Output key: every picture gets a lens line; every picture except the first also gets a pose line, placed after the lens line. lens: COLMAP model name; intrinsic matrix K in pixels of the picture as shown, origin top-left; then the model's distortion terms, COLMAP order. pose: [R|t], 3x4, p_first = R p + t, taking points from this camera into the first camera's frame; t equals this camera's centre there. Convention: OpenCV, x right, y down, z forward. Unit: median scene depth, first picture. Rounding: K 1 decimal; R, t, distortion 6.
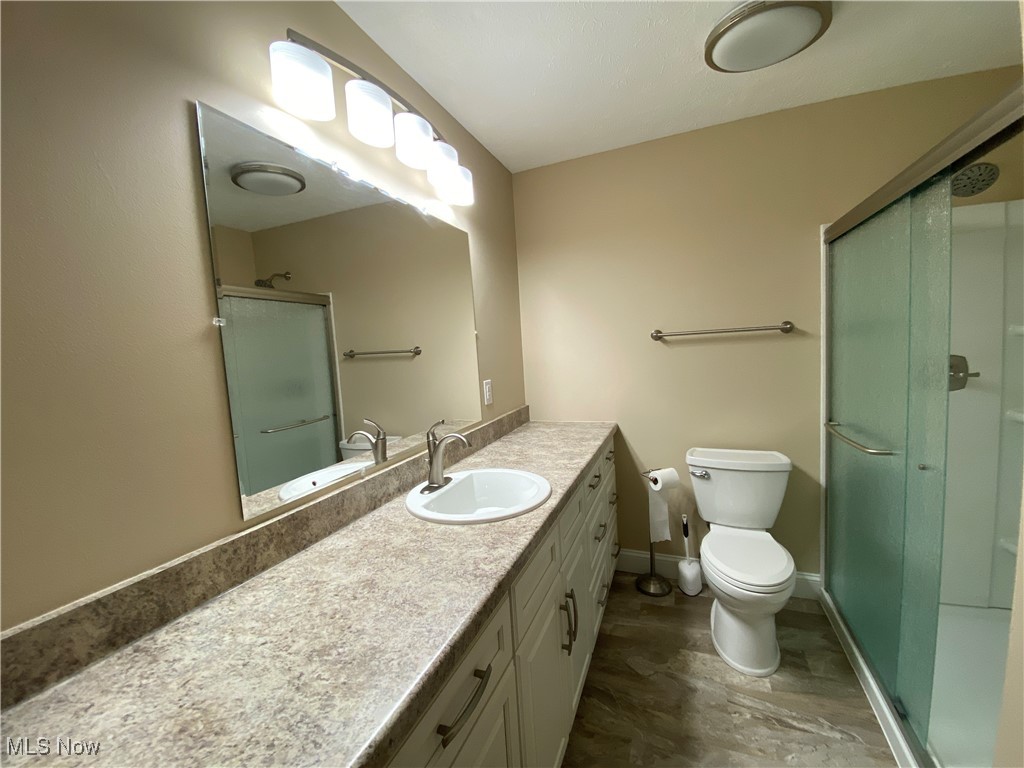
lens RADIAL K [[419.2, 0, 521.8], [0, 419.2, 385.2], [0, 0, 1]] dist [-0.000217, -0.013381]
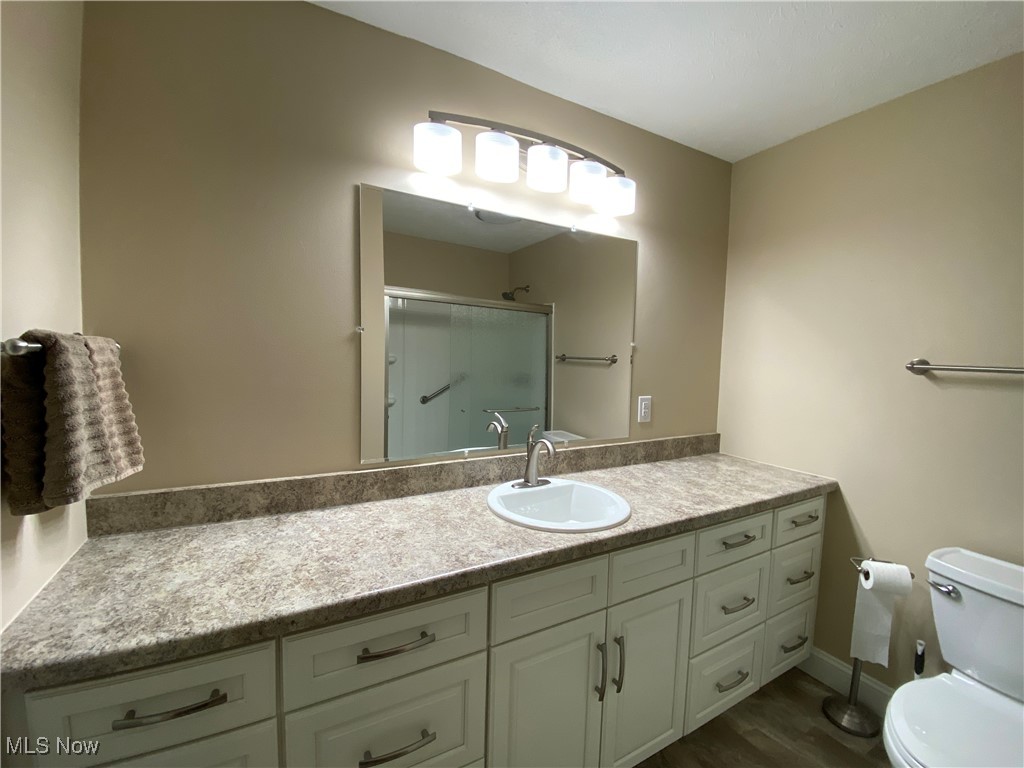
lens RADIAL K [[411.5, 0, 508.1], [0, 411.5, 383.1], [0, 0, 1]] dist [0.023431, -0.025294]
pose [[0.777296, 0.132893, -0.614939, 0.458424], [-0.141408, 0.989330, 0.035060, -0.065593], [0.613037, 0.059705, 0.787795, 0.108480]]
